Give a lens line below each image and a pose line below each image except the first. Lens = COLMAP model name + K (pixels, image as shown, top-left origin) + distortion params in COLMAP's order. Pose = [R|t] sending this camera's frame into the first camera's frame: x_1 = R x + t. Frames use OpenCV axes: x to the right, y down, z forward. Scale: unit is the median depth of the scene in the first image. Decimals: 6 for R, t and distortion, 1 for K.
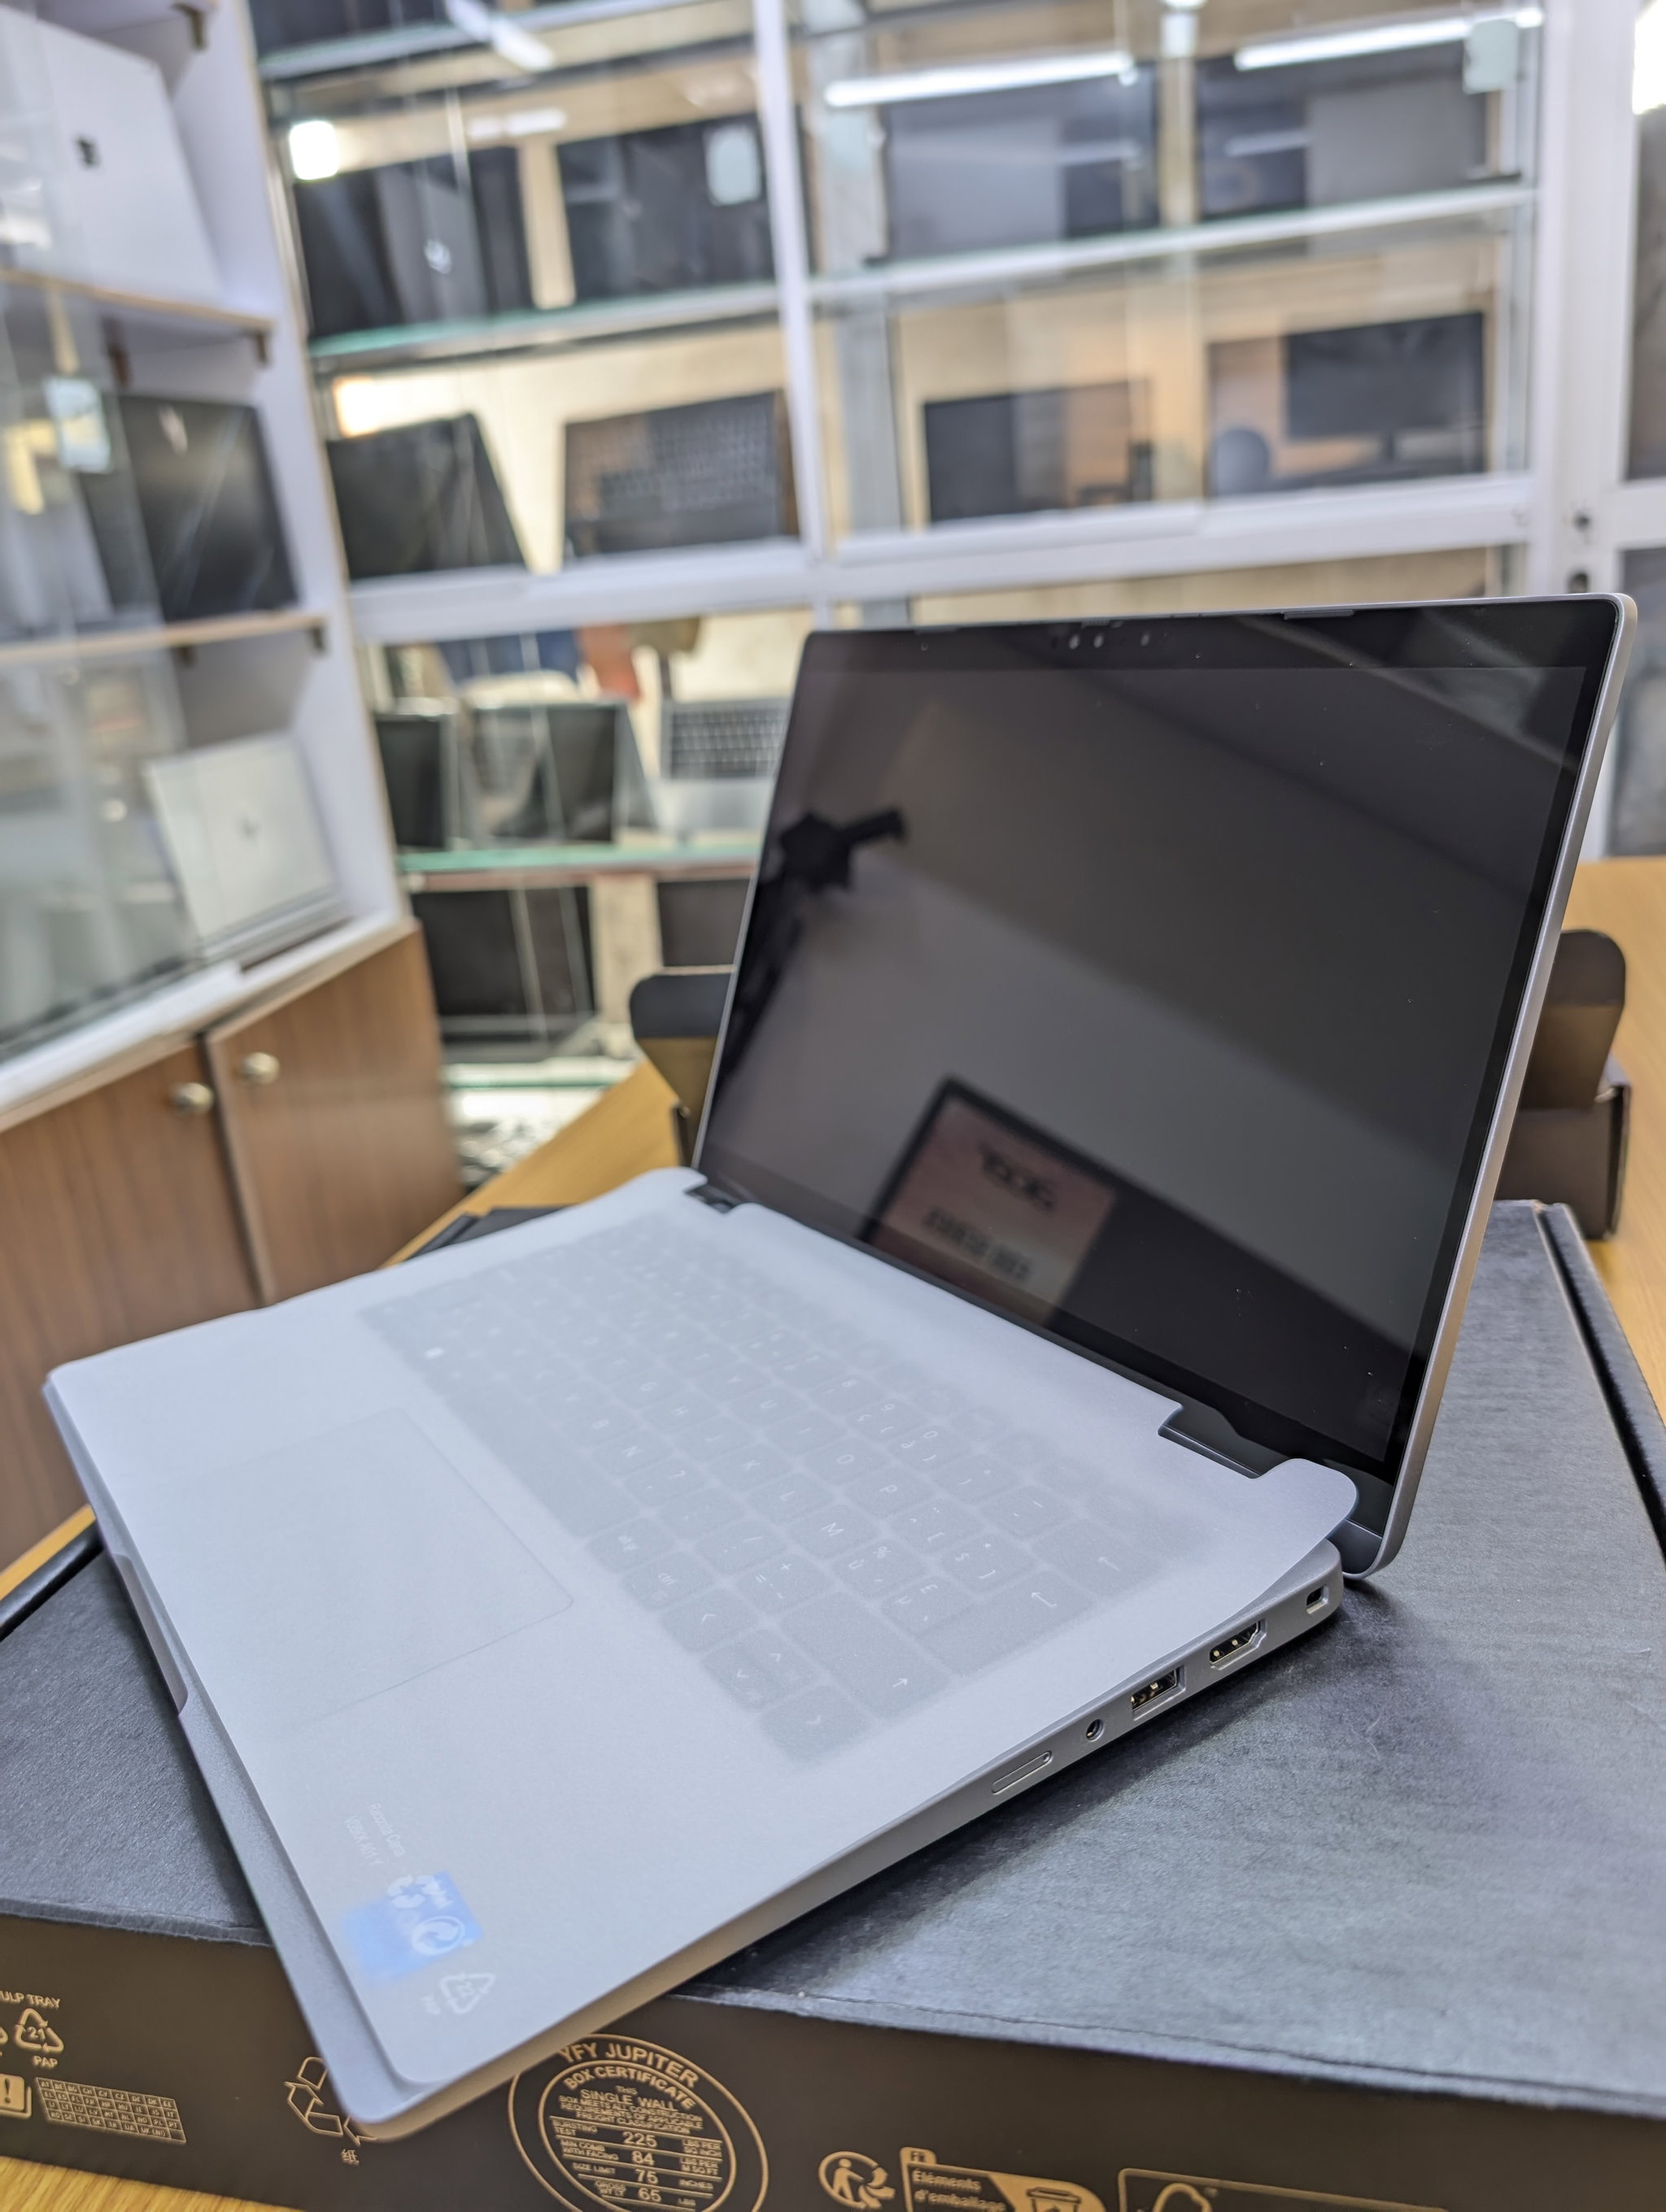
lens RADIAL K [[1613.8, 0, 875.6], [0, 1613.8, 1094.0], [0, 0, 1]] dist [-0.003400, -0.006442]
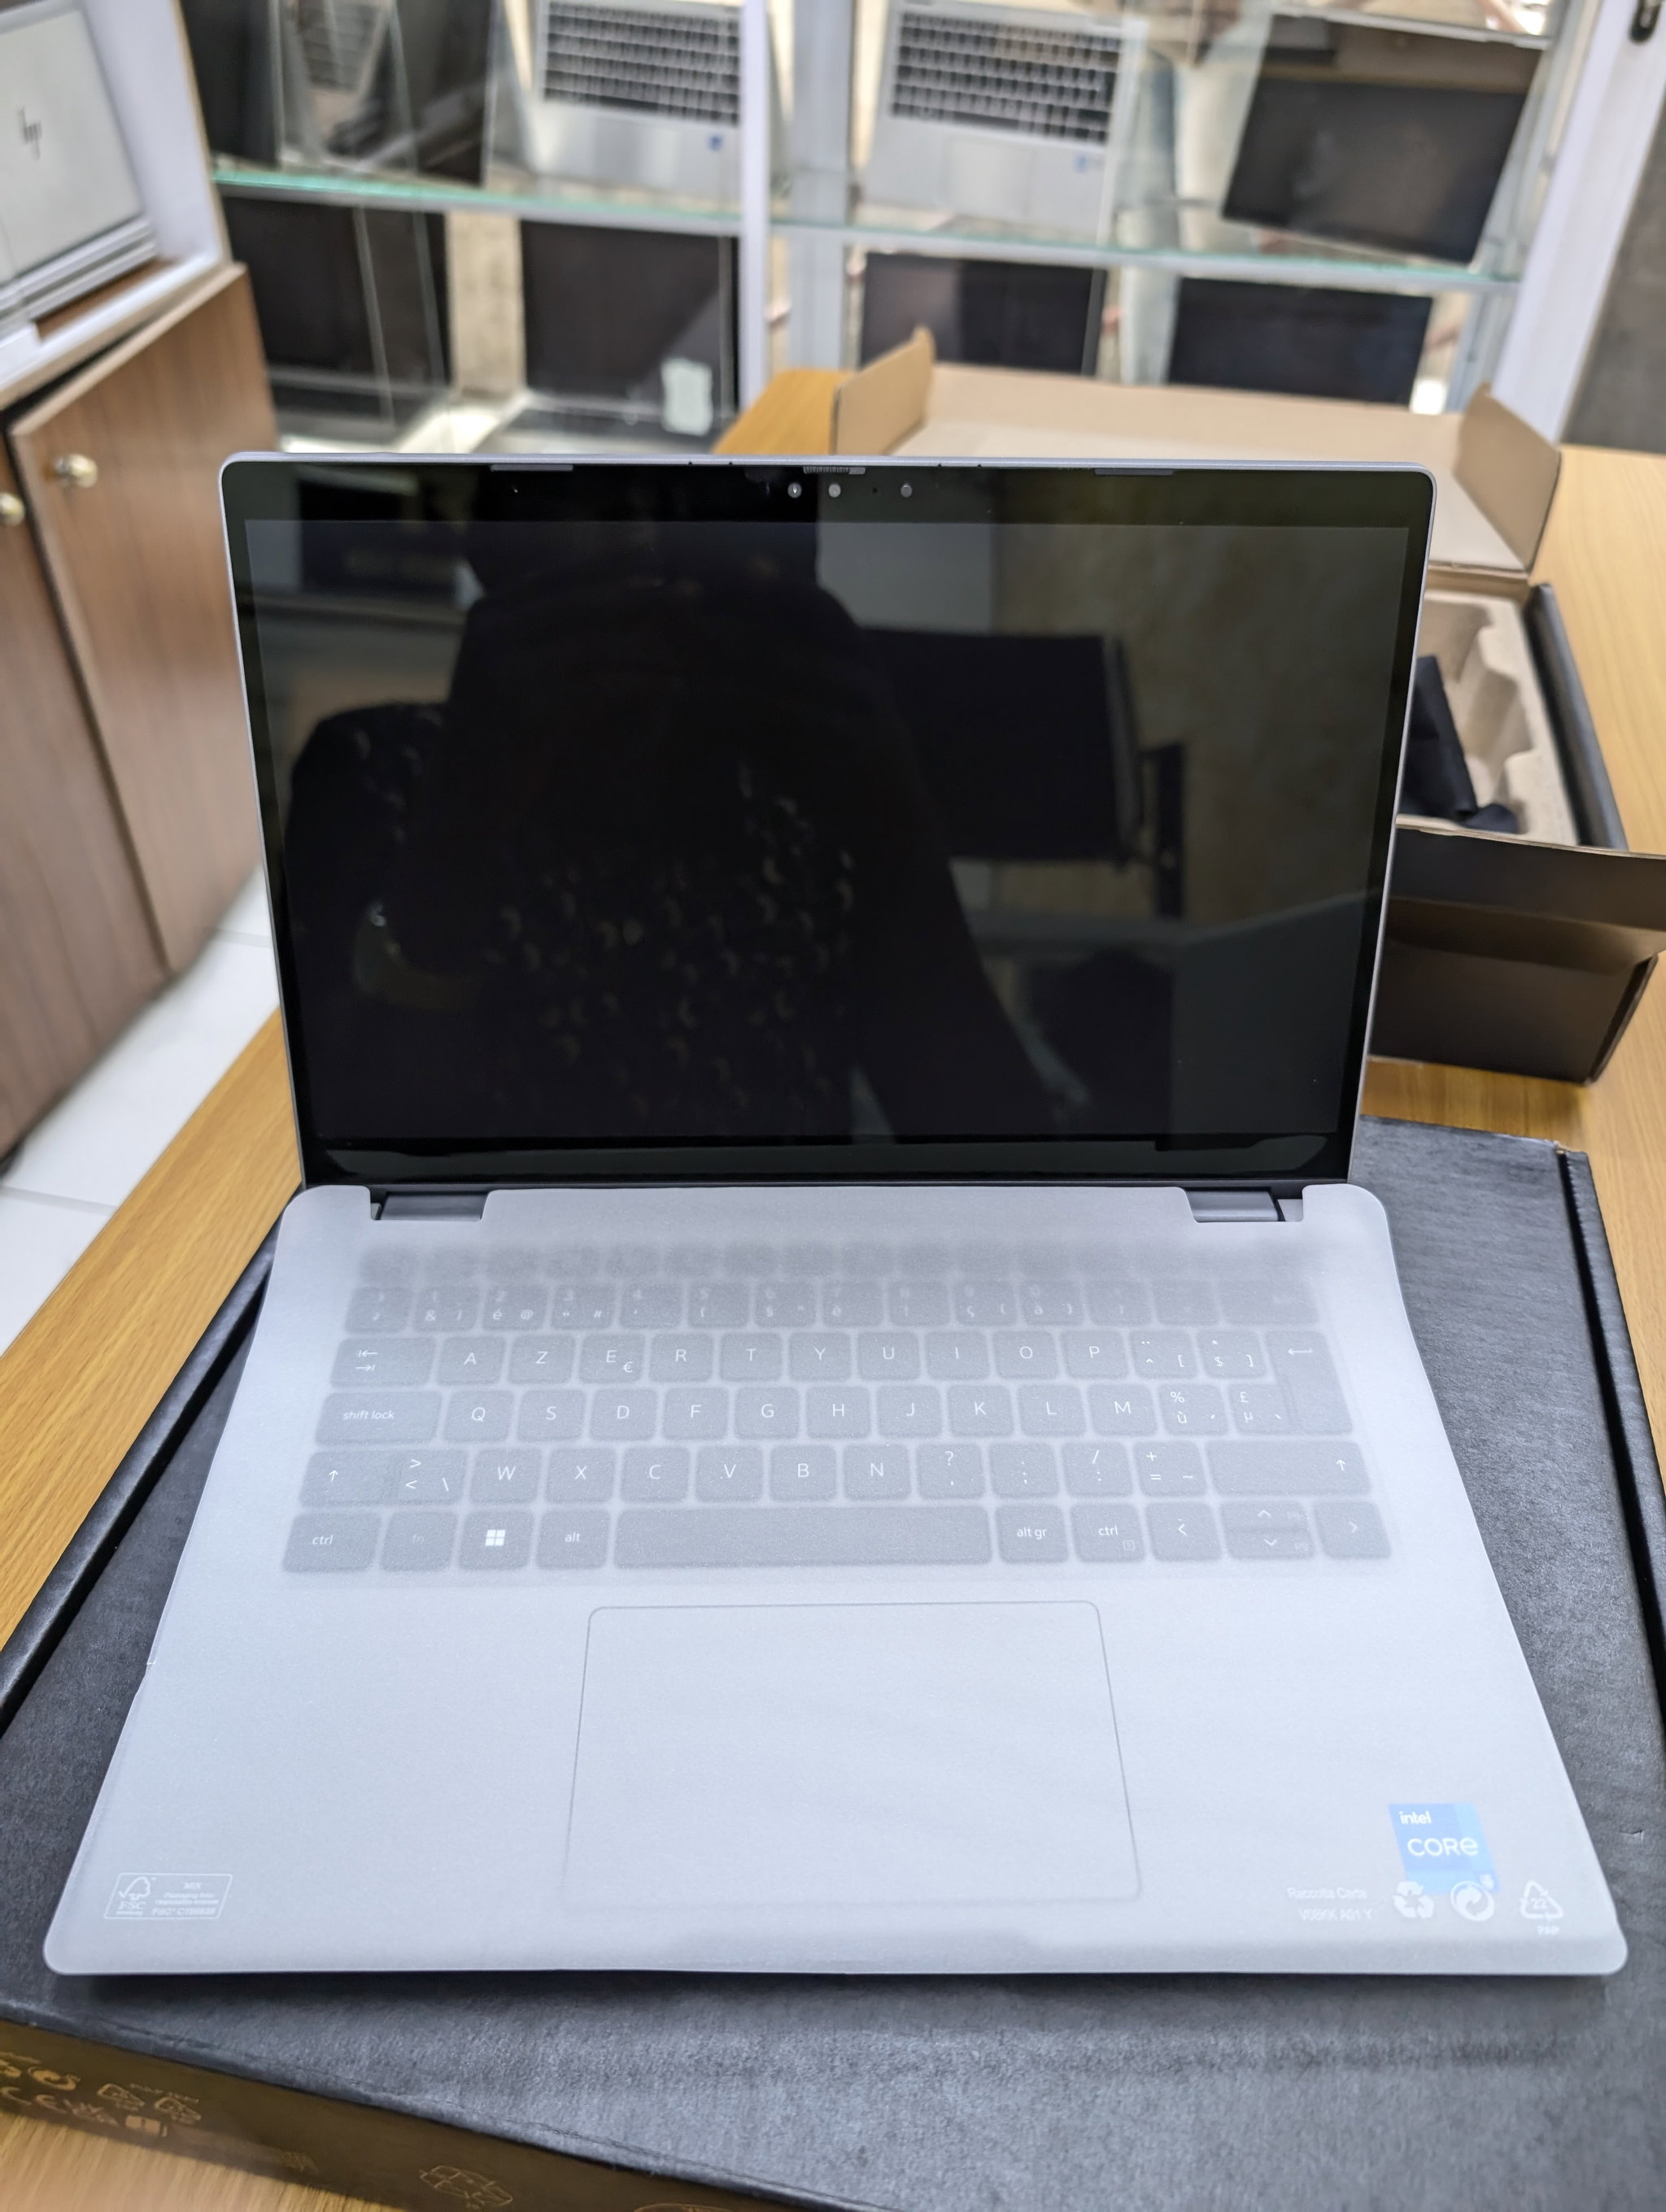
lens RADIAL K [[1573.8, 0, 843.2], [0, 1573.8, 1100.5], [0, 0, 1]] dist [-0.004772, -0.003392]
pose [[0.991115, 0.065448, 0.115793, -0.258917], [-0.108450, 0.901658, 0.418630, -0.589982], [-0.077007, -0.427468, 0.900745, 0.318669]]
